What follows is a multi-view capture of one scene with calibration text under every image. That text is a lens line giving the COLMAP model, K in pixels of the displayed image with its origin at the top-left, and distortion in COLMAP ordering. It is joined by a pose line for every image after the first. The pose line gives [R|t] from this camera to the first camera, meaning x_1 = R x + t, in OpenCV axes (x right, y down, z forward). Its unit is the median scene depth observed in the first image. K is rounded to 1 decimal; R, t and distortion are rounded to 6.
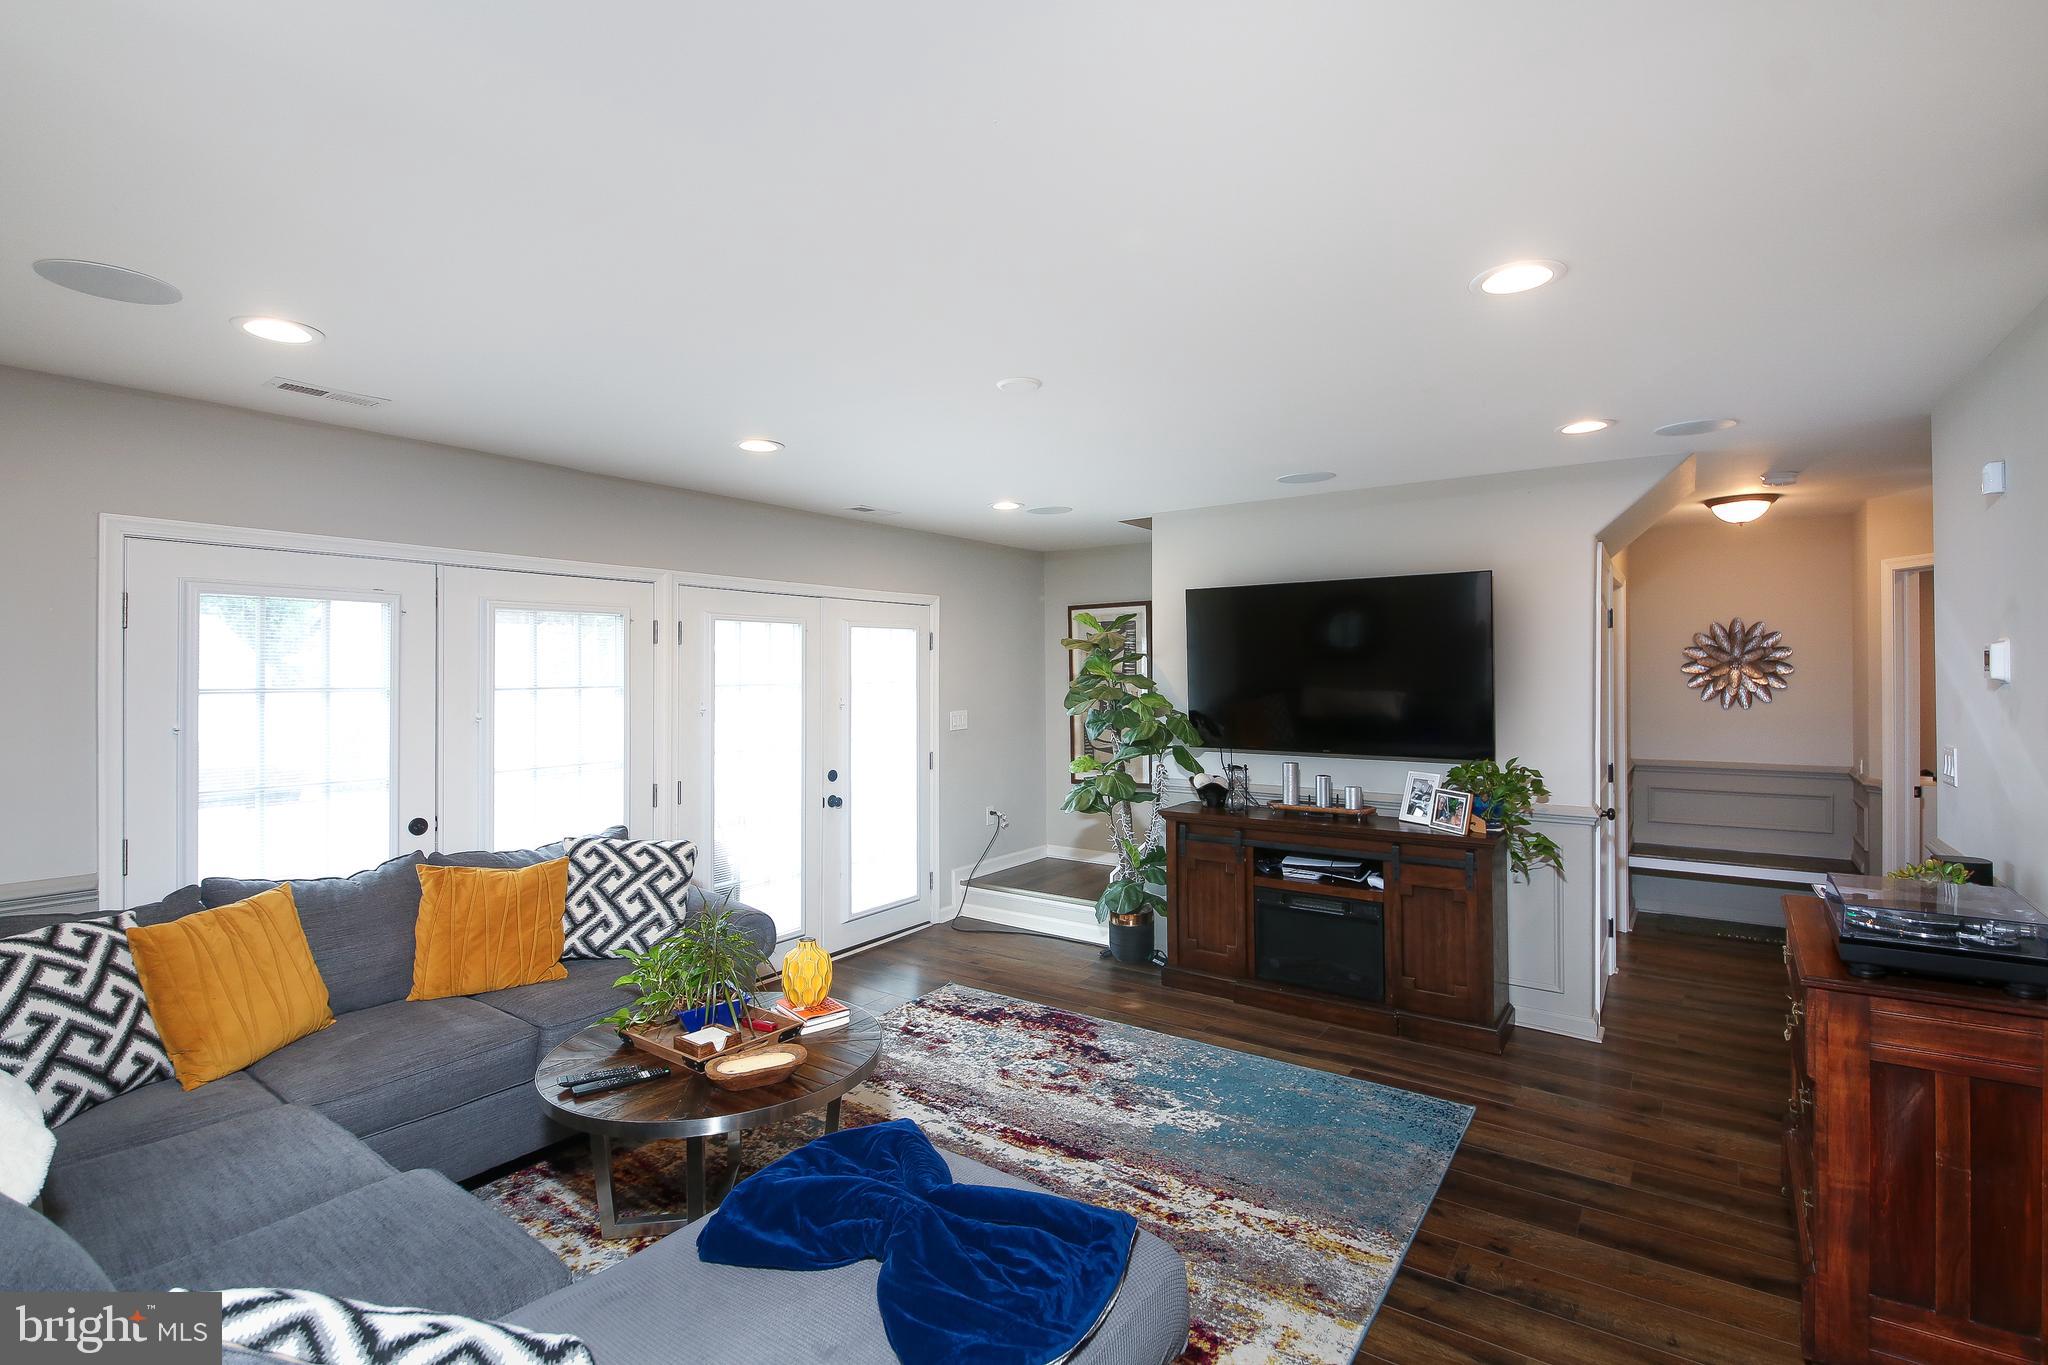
lens RADIAL K [[999.1, 0, 1025.7], [0, 999.1, 668.4], [0, 0, 1]] dist [0.001686, -0.007253]
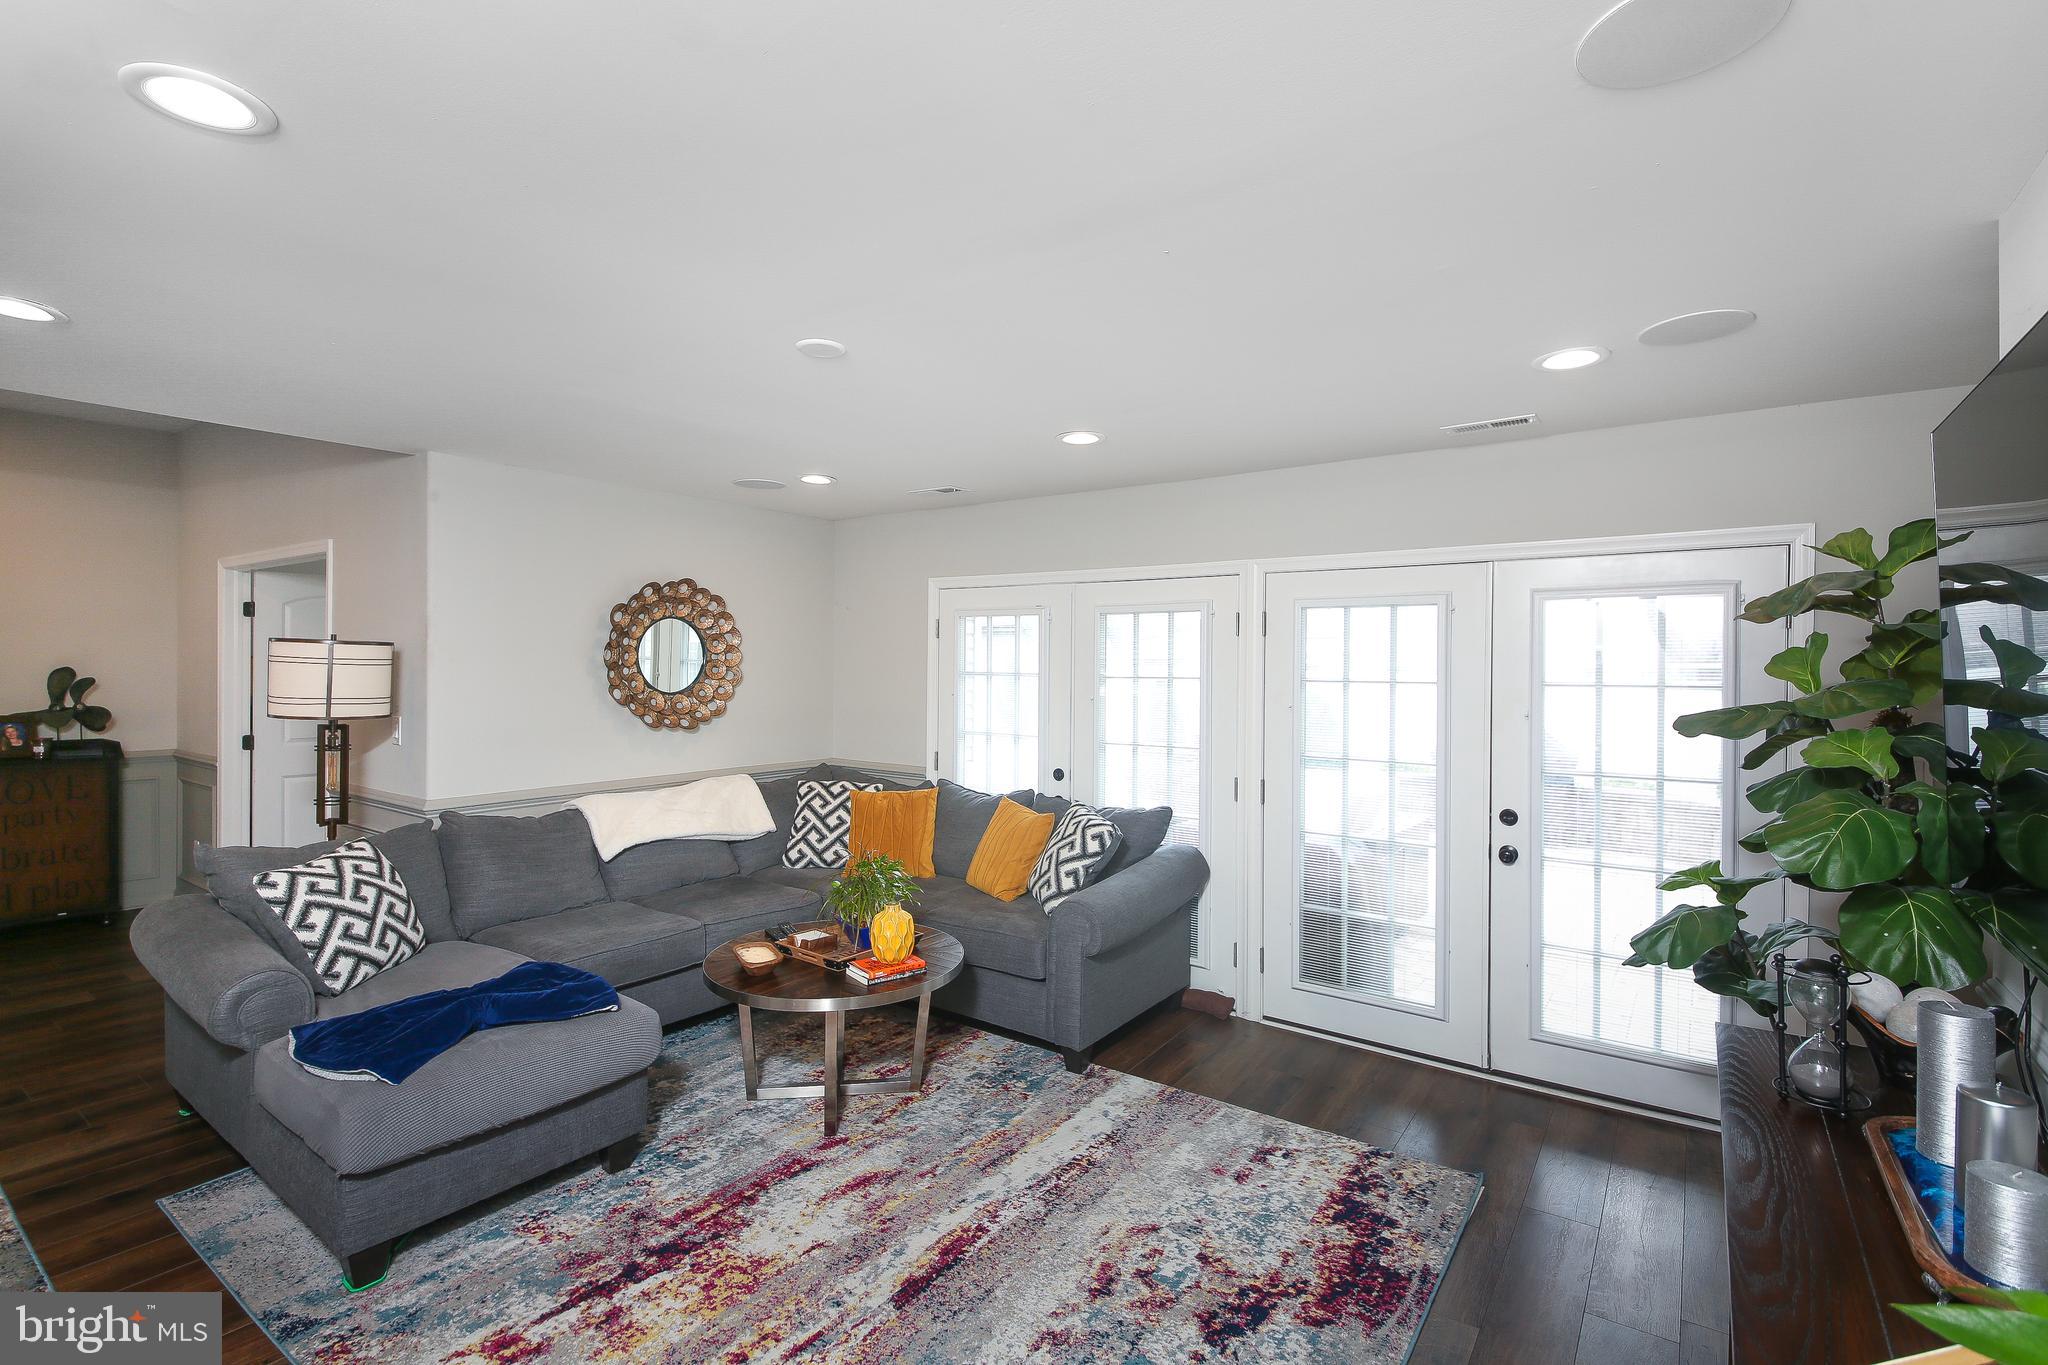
lens RADIAL K [[965.5, 0, 1022.9], [0, 965.5, 658.3], [0, 0, 1]] dist [0.033215, -0.033458]
pose [[-0.043834, -0.003962, -0.999031, 0.586642], [-0.006398, 0.999973, -0.003685, 0.001540], [0.999018, 0.006230, -0.043858, 0.815823]]
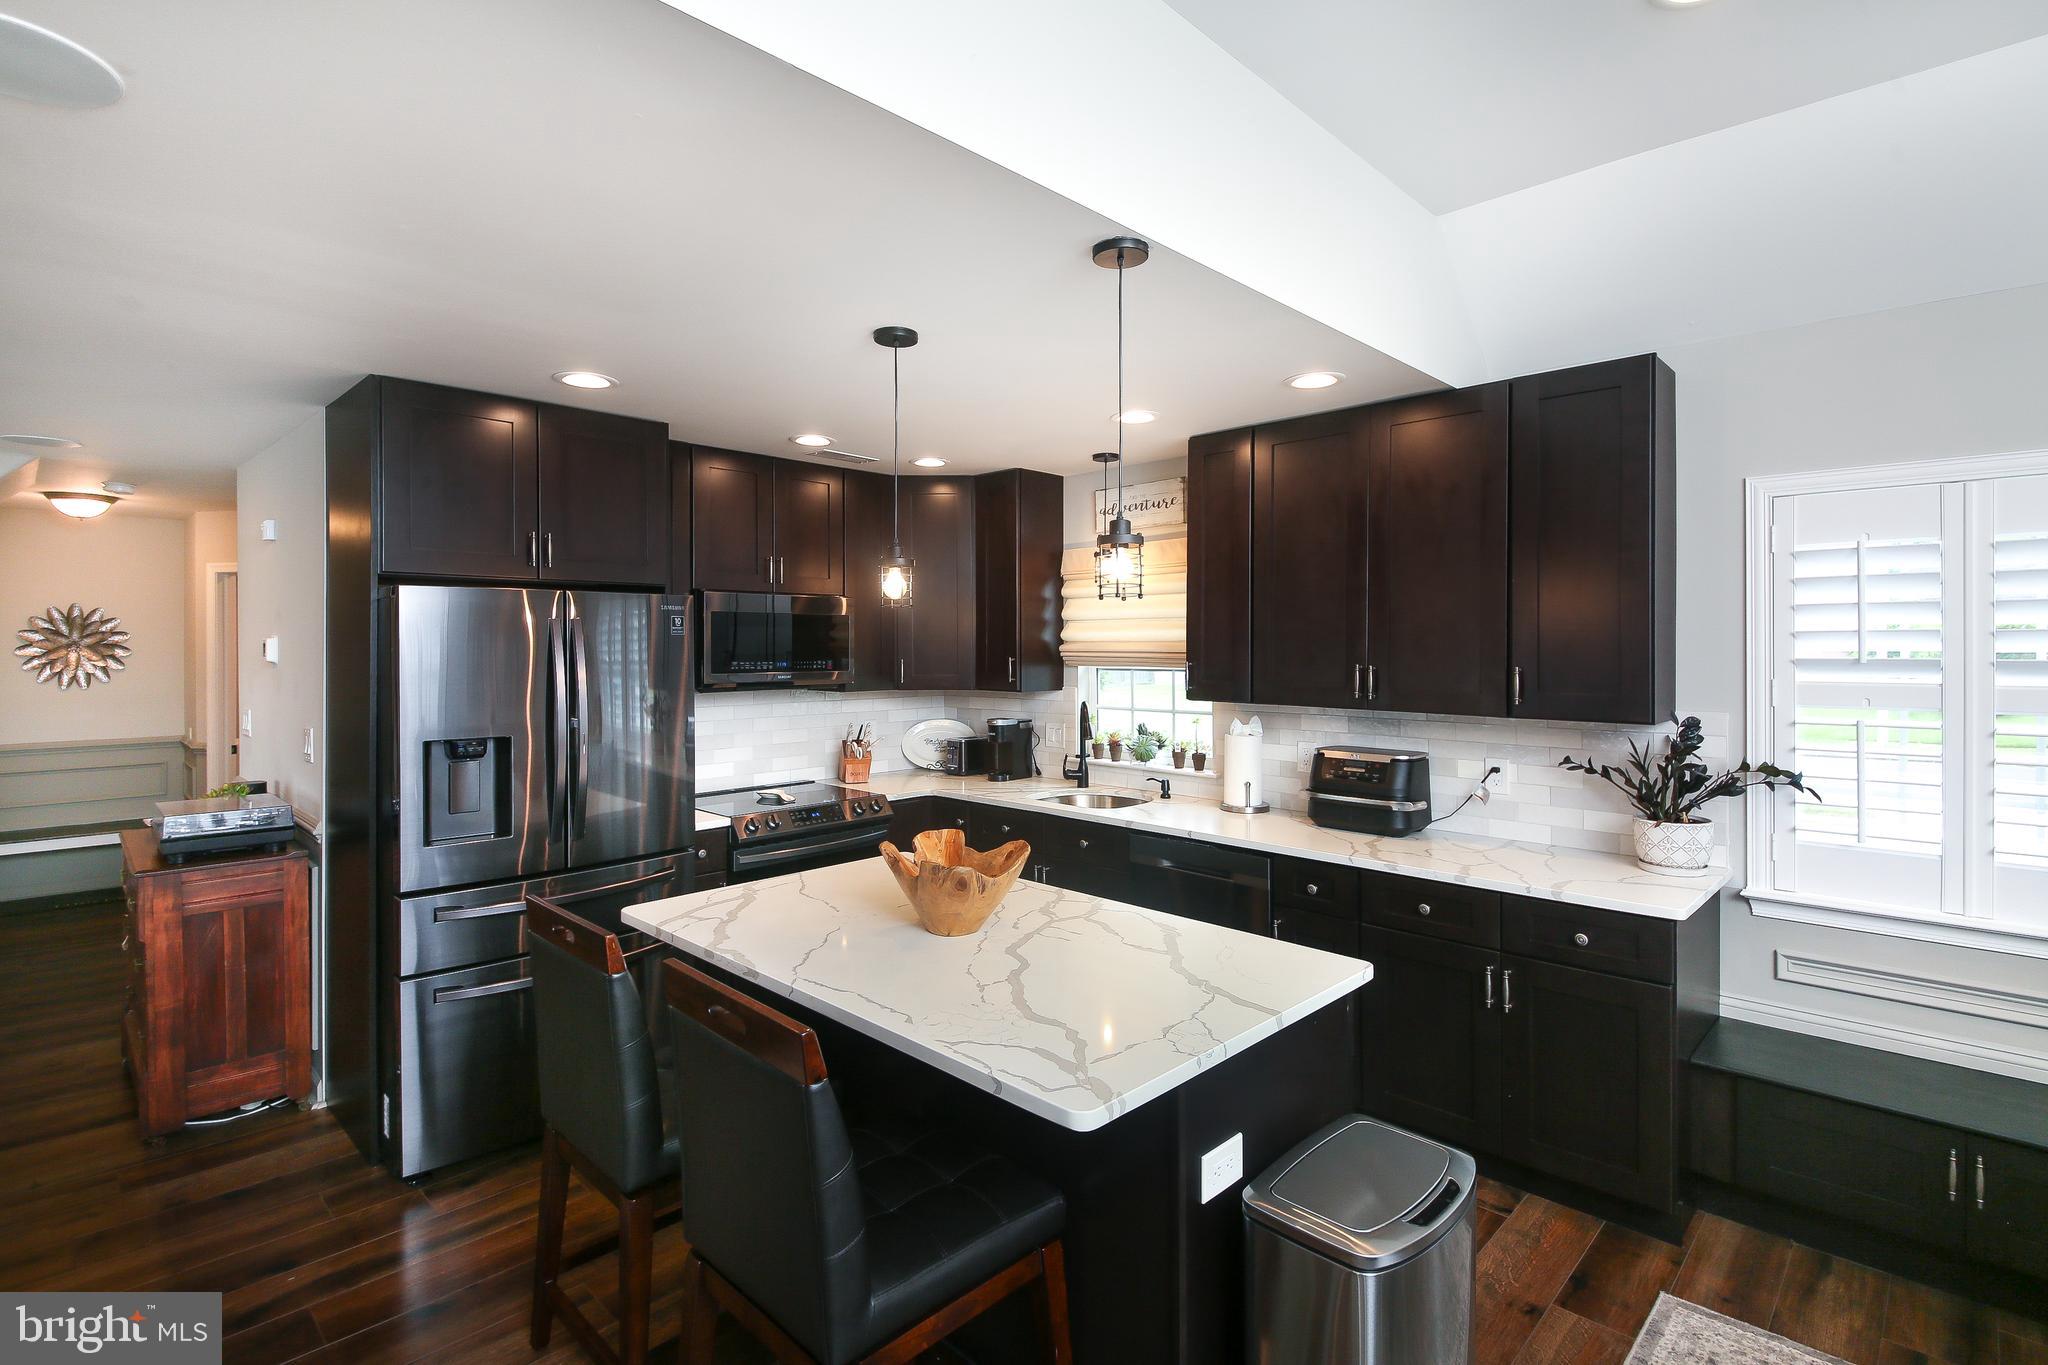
lens RADIAL K [[992.1, 0, 1024.6], [0, 992.1, 653.1], [0, 0, 1]] dist [0.025710, -0.026784]
pose [[0.183427, -0.001623, 0.983032, -0.241707], [-0.004096, 0.999989, 0.002415, -0.007987], [-0.983025, -0.004469, 0.183418, -0.320388]]
